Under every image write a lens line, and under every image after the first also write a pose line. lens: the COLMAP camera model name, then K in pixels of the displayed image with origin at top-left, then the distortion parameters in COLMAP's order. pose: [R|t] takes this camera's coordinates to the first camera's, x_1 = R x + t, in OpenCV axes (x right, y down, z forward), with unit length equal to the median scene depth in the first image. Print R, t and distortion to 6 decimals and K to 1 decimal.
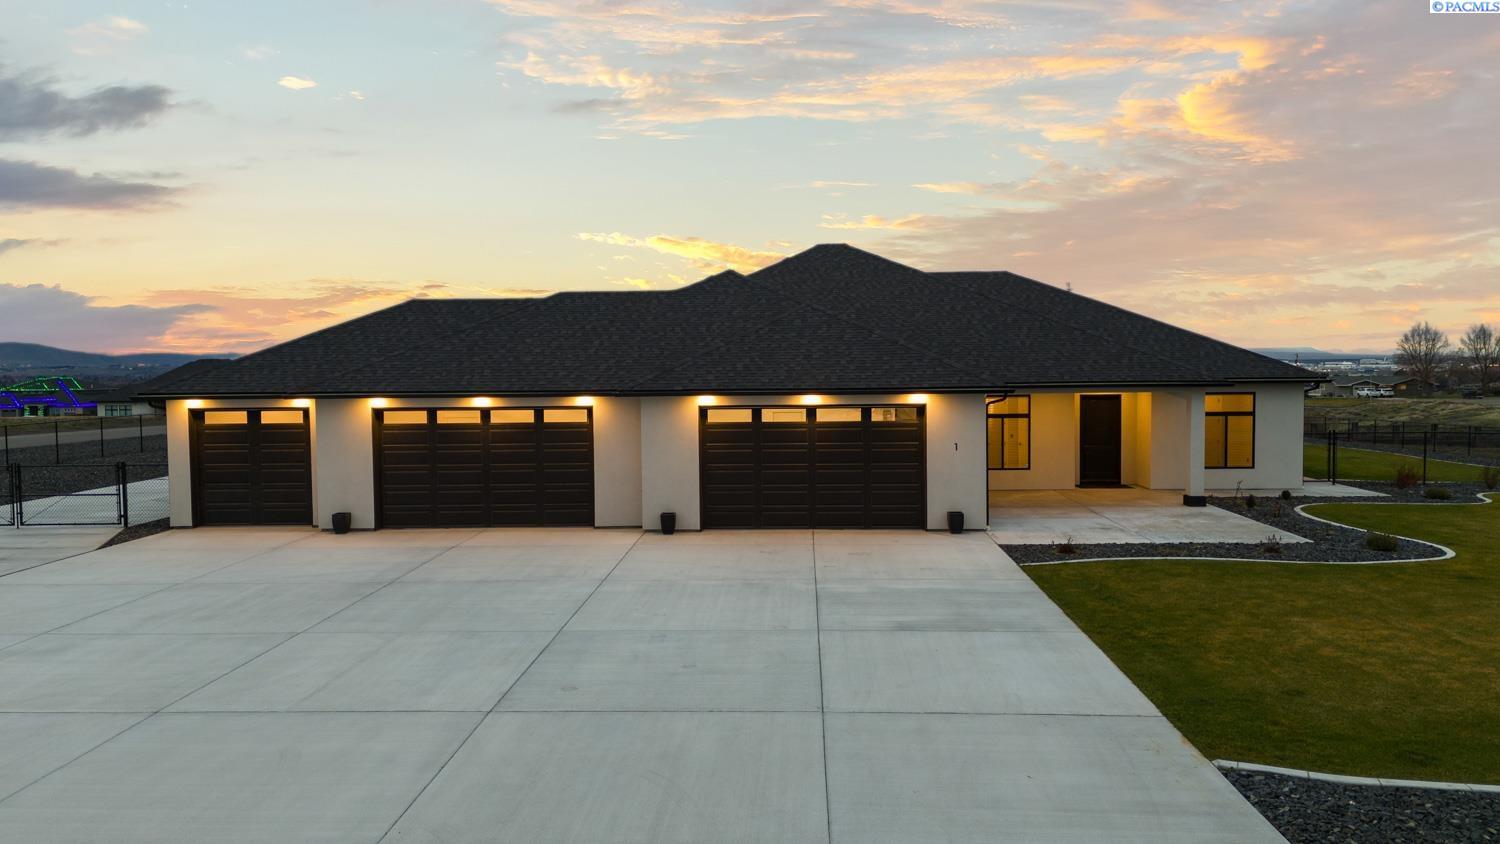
lens RADIAL K [[1090.8, 0, 750.0], [0, 1090.8, 422.0], [0, 0, 1]] dist [0.042289, -0.003924]
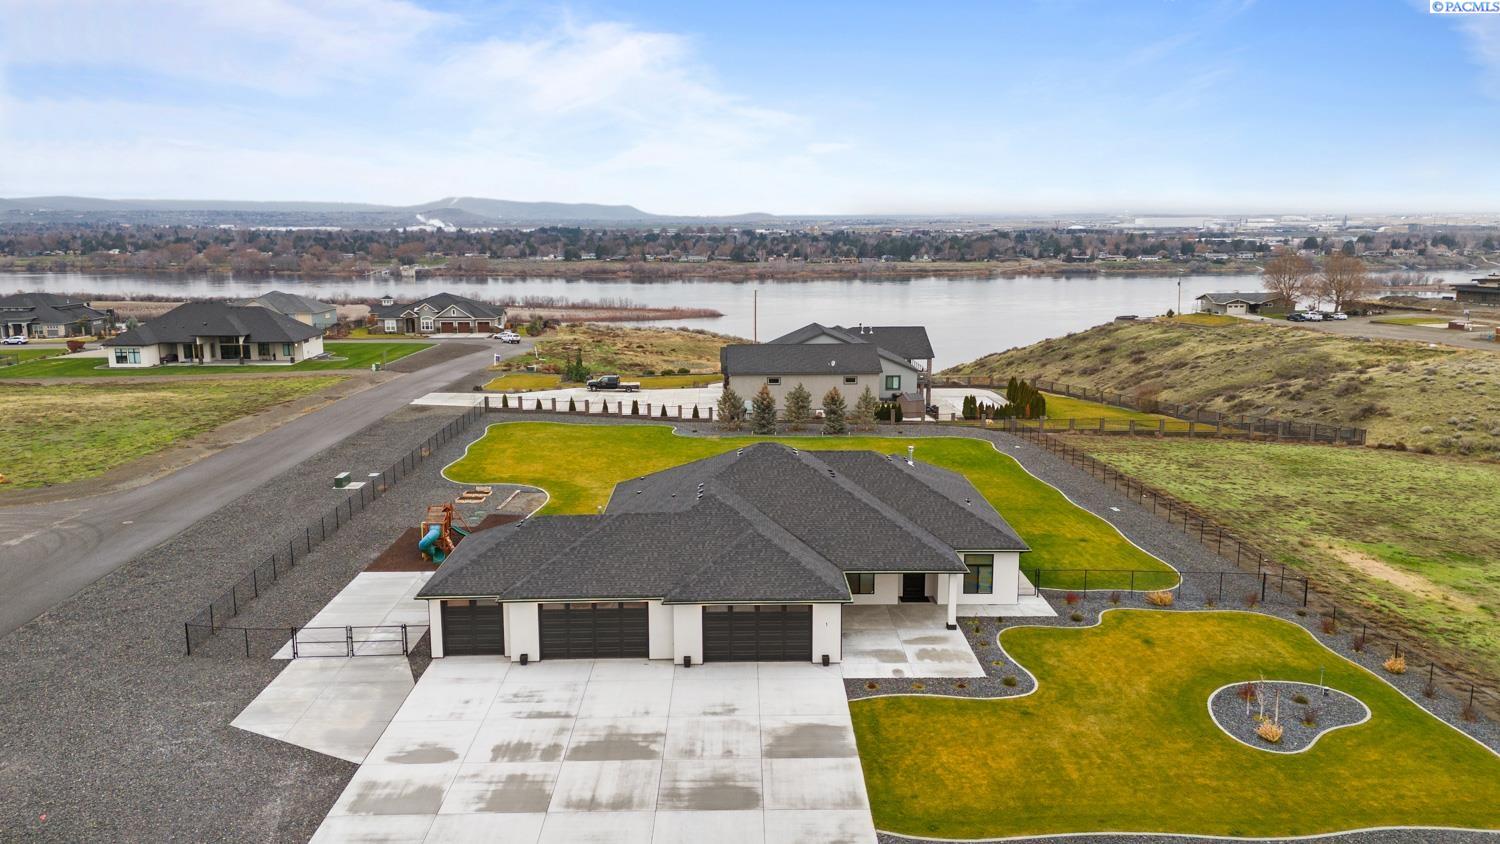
lens RADIAL K [[1083.8, 0, 750.0], [0, 1083.8, 422.0], [0, 0, 1]] dist [0.079605, -0.062176]
pose [[0.998169, -0.001679, 0.060457, -0.079781], [-0.006489, 0.990870, 0.134663, -0.628128], [-0.060131, -0.134808, 0.989045, -0.972287]]
